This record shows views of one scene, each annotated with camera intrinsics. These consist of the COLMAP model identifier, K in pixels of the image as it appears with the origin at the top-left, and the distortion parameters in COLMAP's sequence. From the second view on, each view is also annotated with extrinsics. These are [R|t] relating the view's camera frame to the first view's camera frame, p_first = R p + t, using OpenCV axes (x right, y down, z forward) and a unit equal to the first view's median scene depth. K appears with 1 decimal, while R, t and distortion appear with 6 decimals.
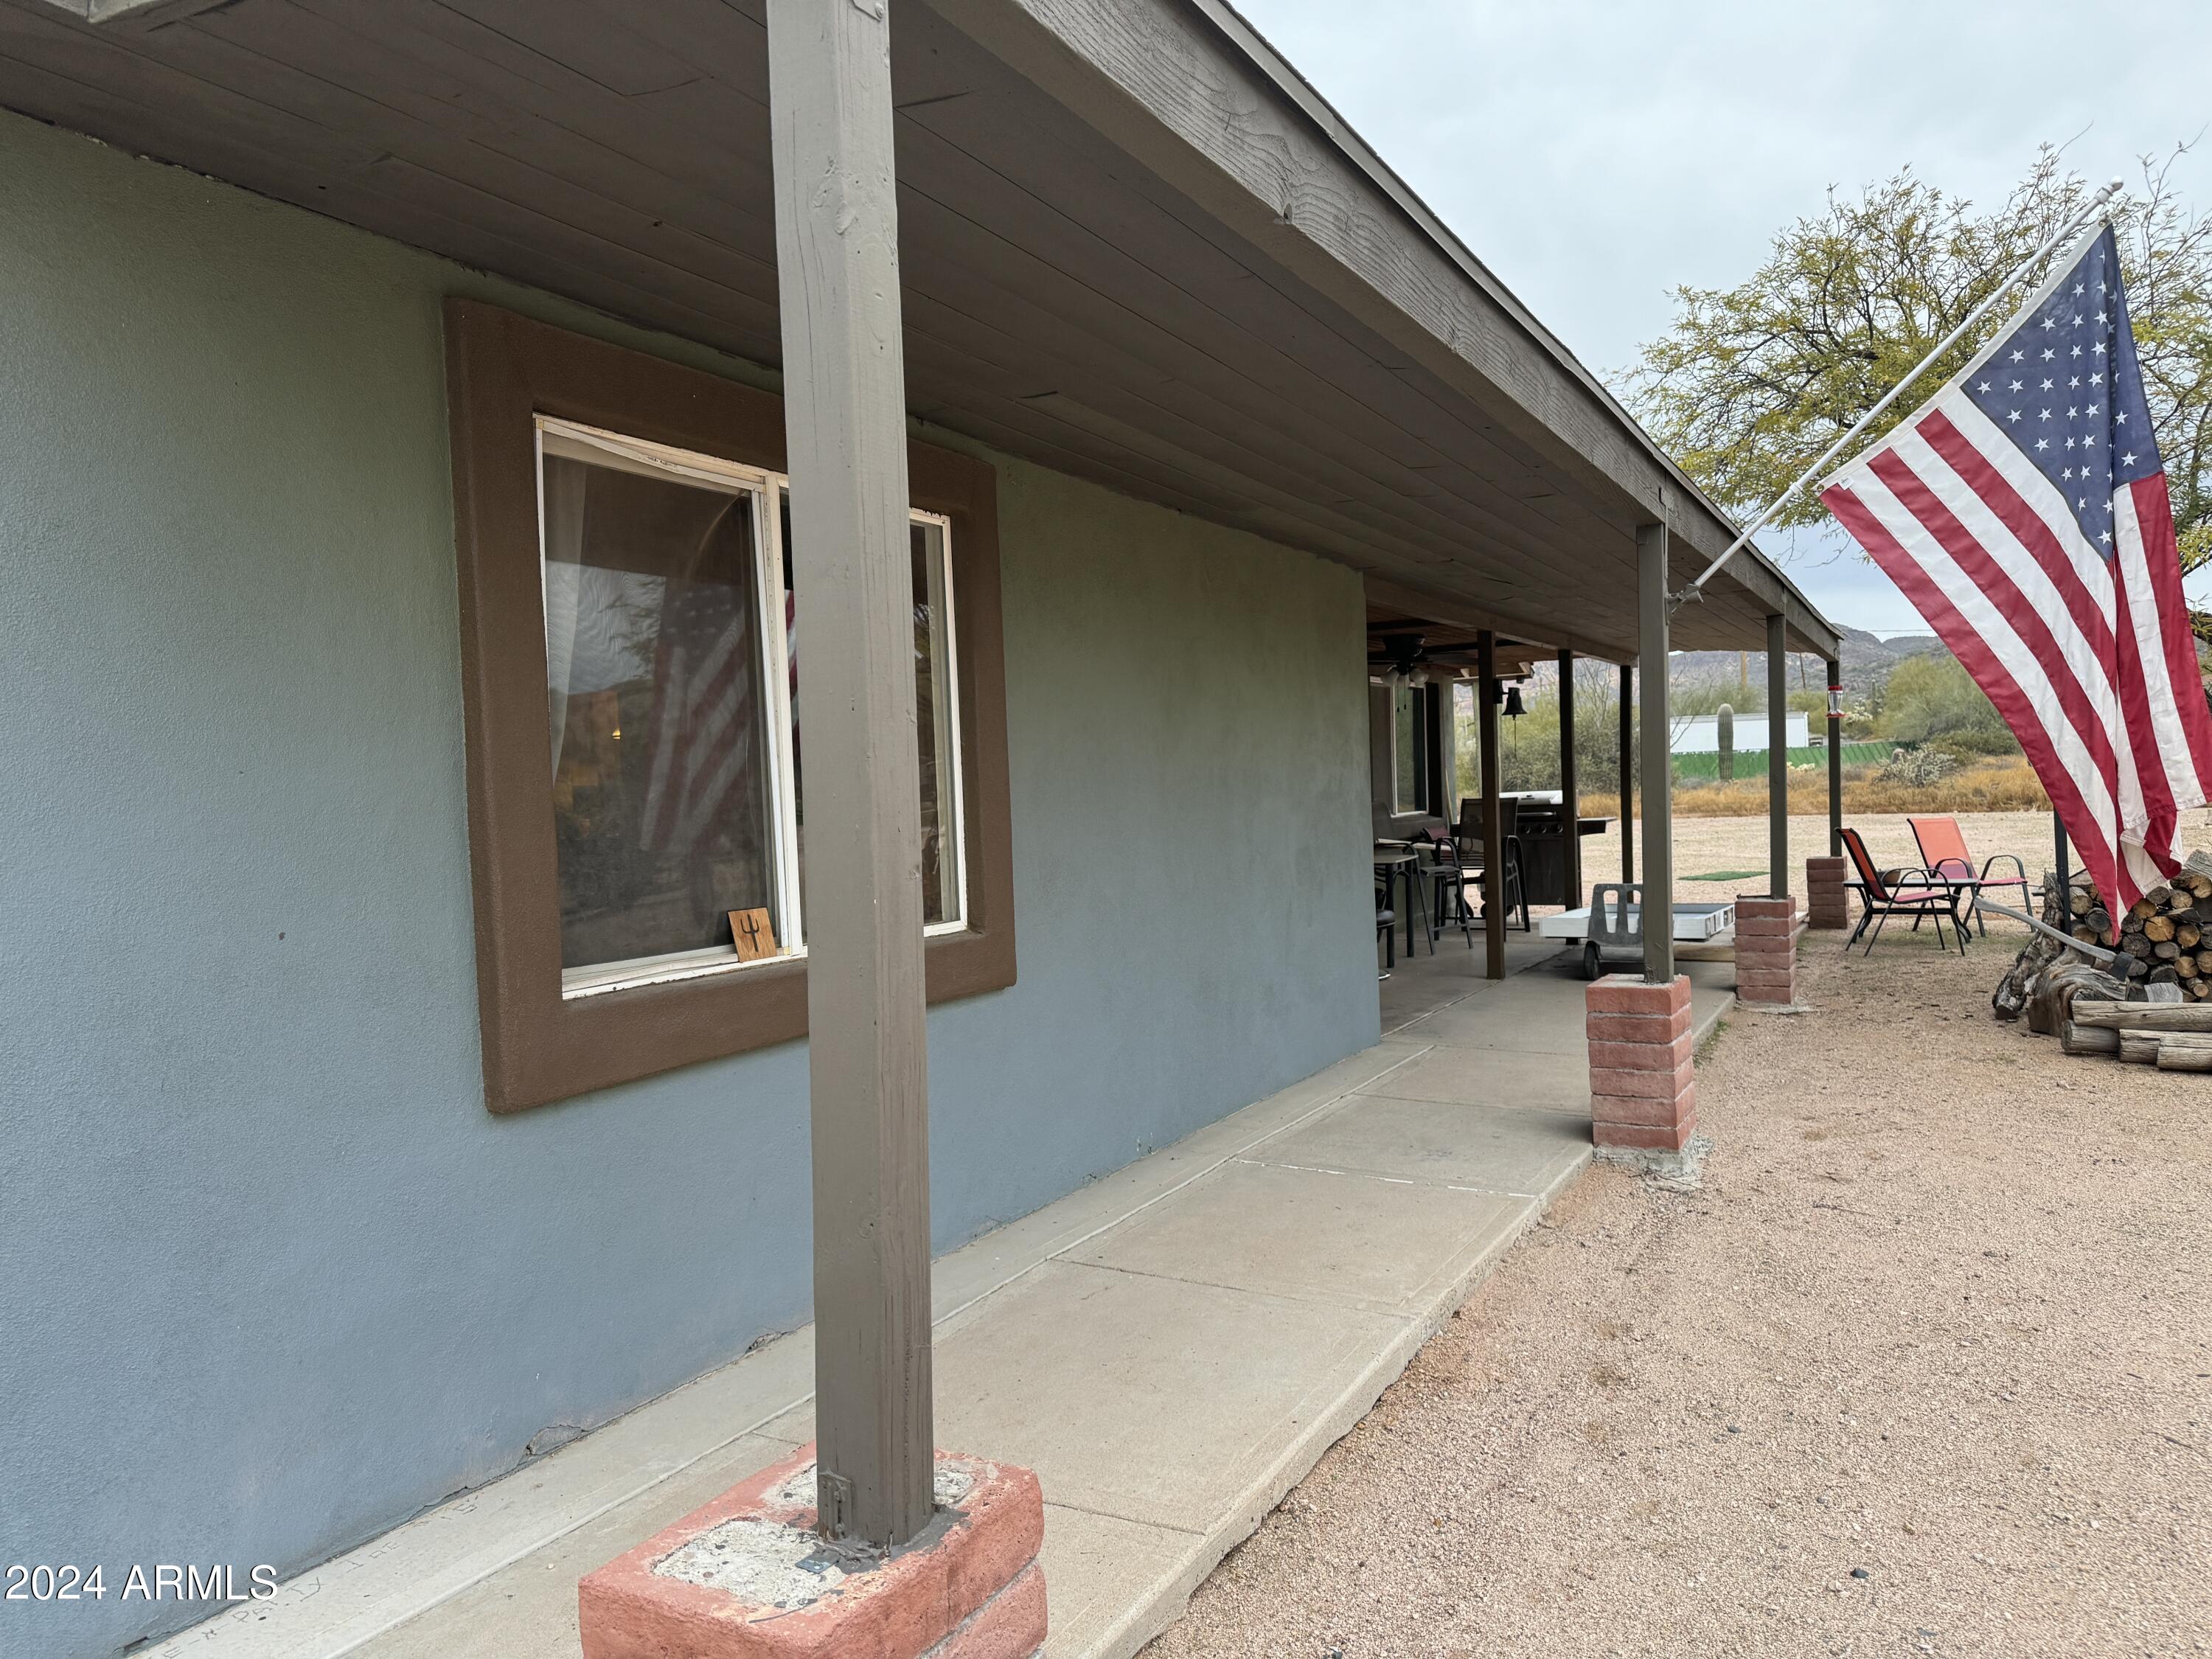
lens RADIAL K [[1519.0, 0, 1106.0], [0, 1519.0, 829.5], [0, 0, 1]] dist [-0.001117, -0.047739]
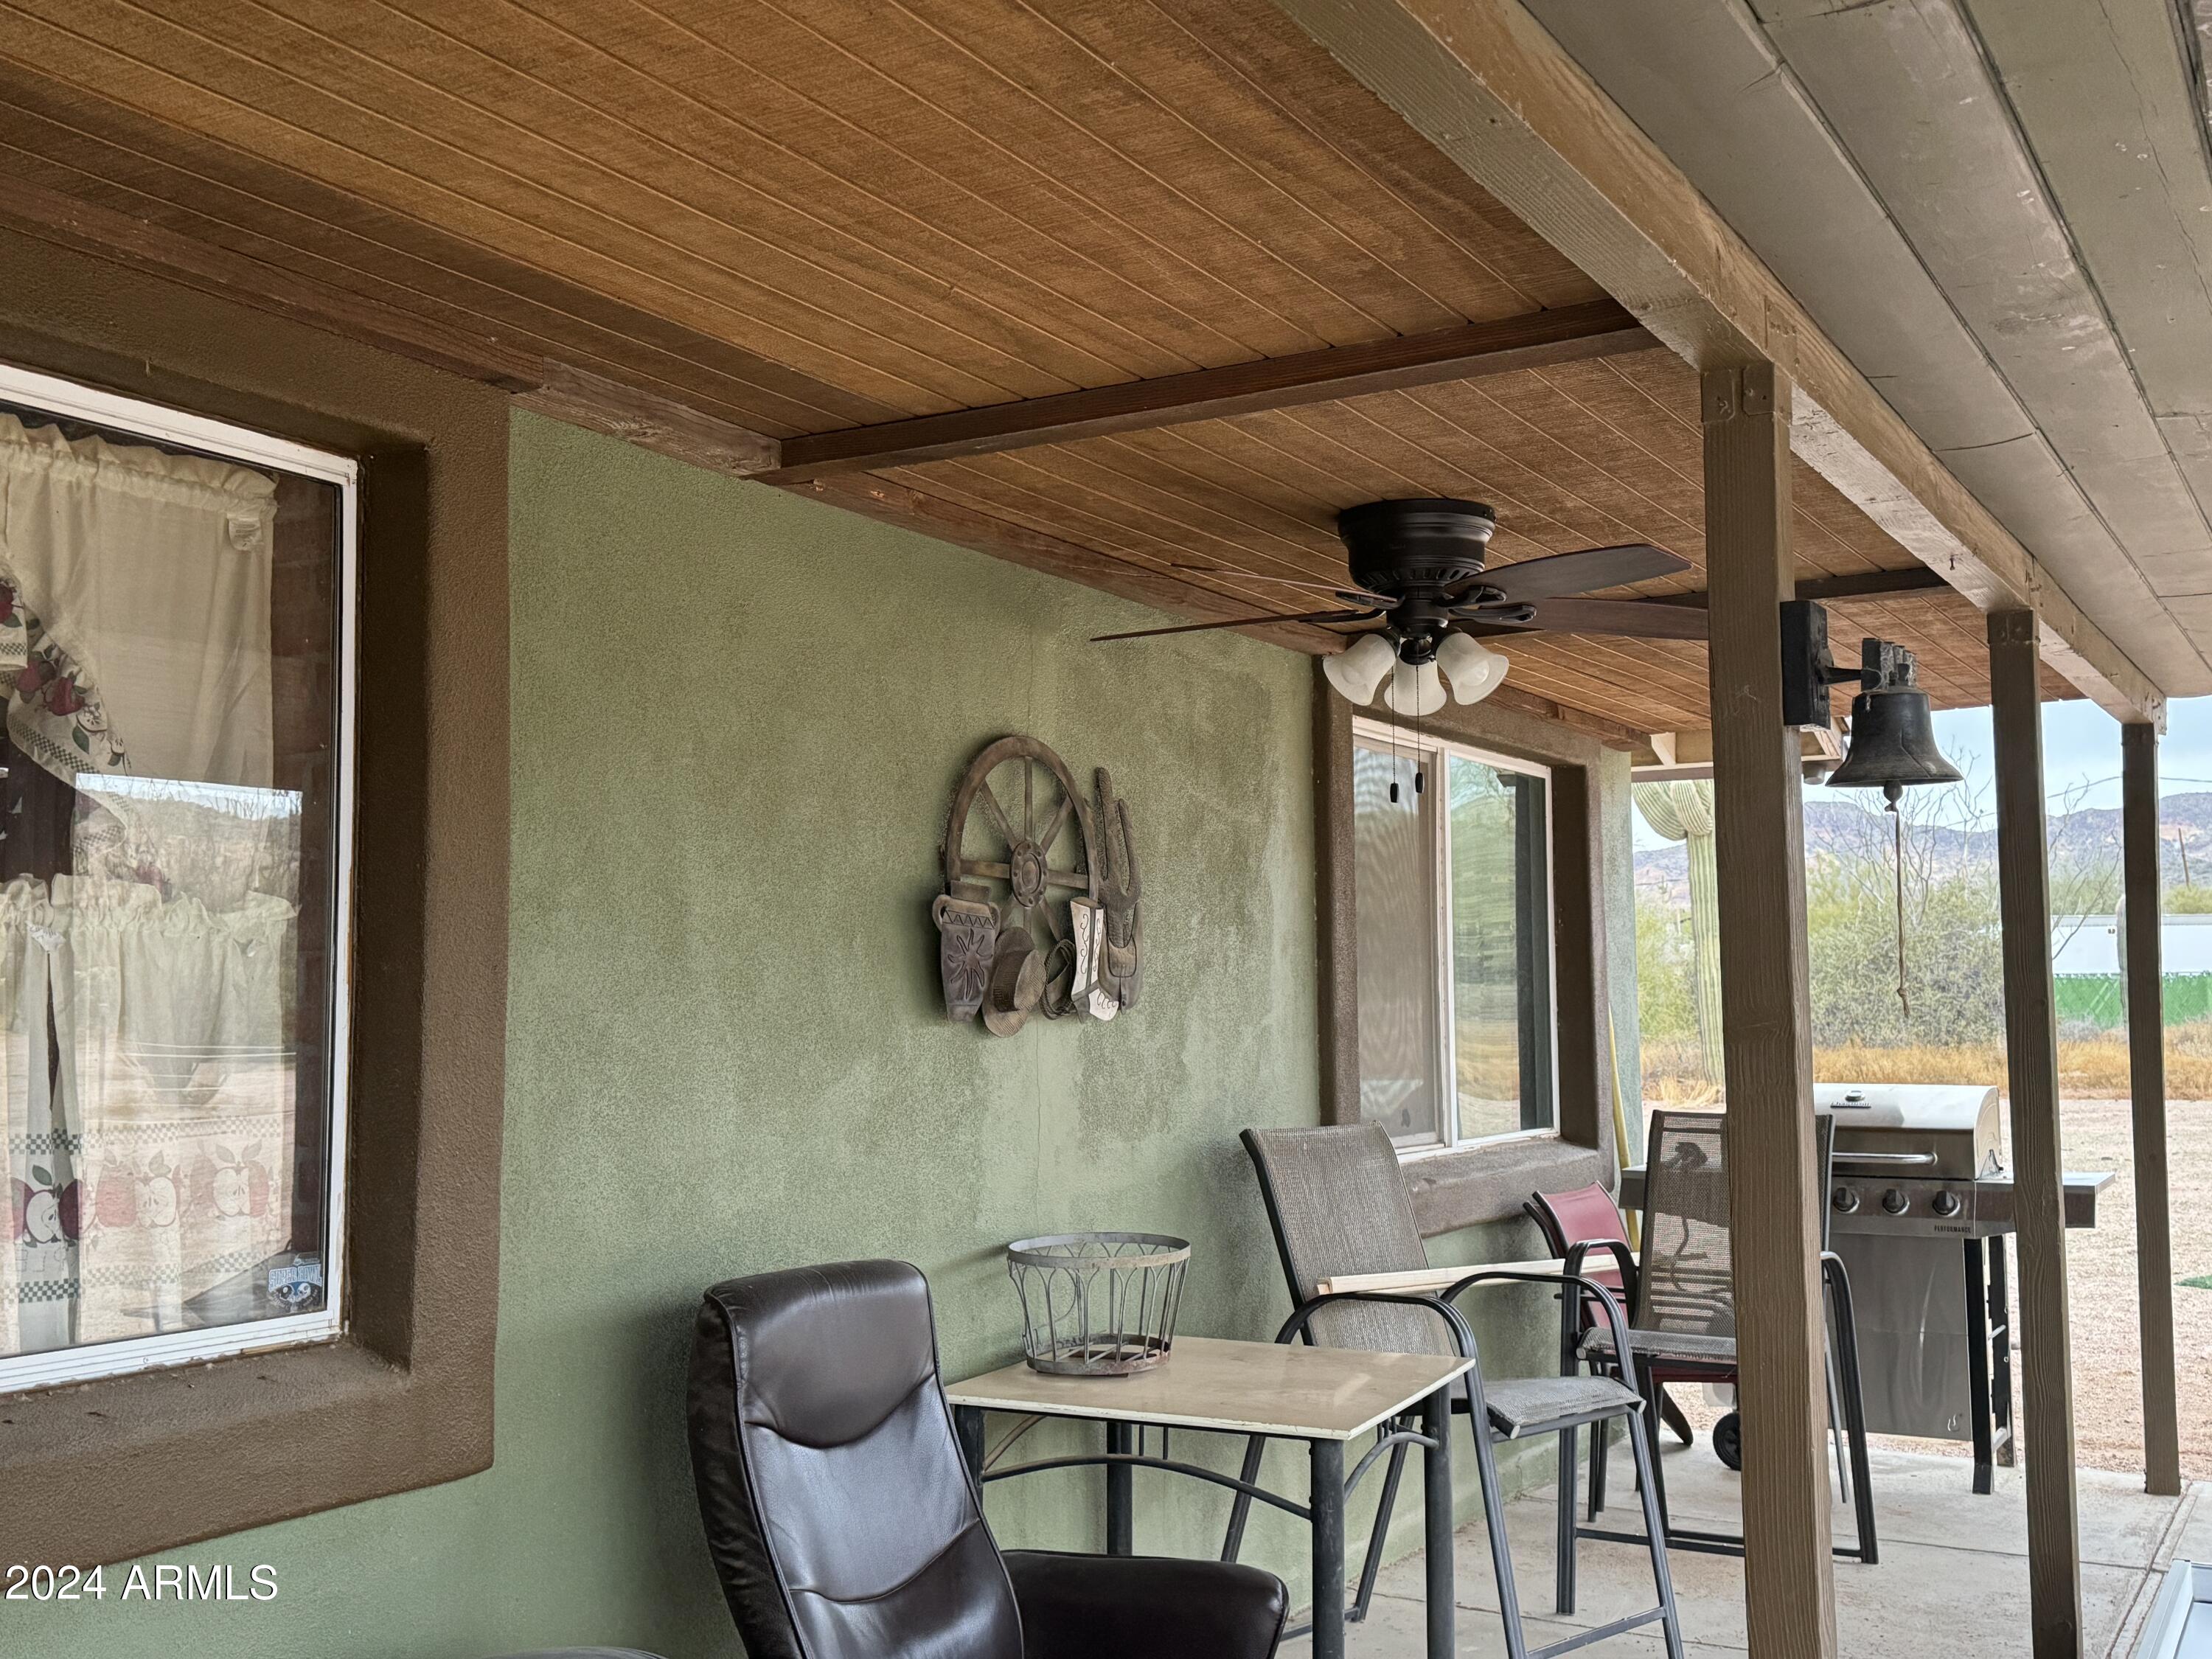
lens RADIAL K [[2254.4, 0, 1106.0], [0, 2254.4, 829.5], [0, 0, 1]] dist [0.141797, 0.002393]
pose [[0.999495, 0.027103, -0.016595, 0.115865], [-0.028659, 0.994363, -0.102079, -0.025272], [0.013735, 0.102503, 0.994638, 0.472532]]
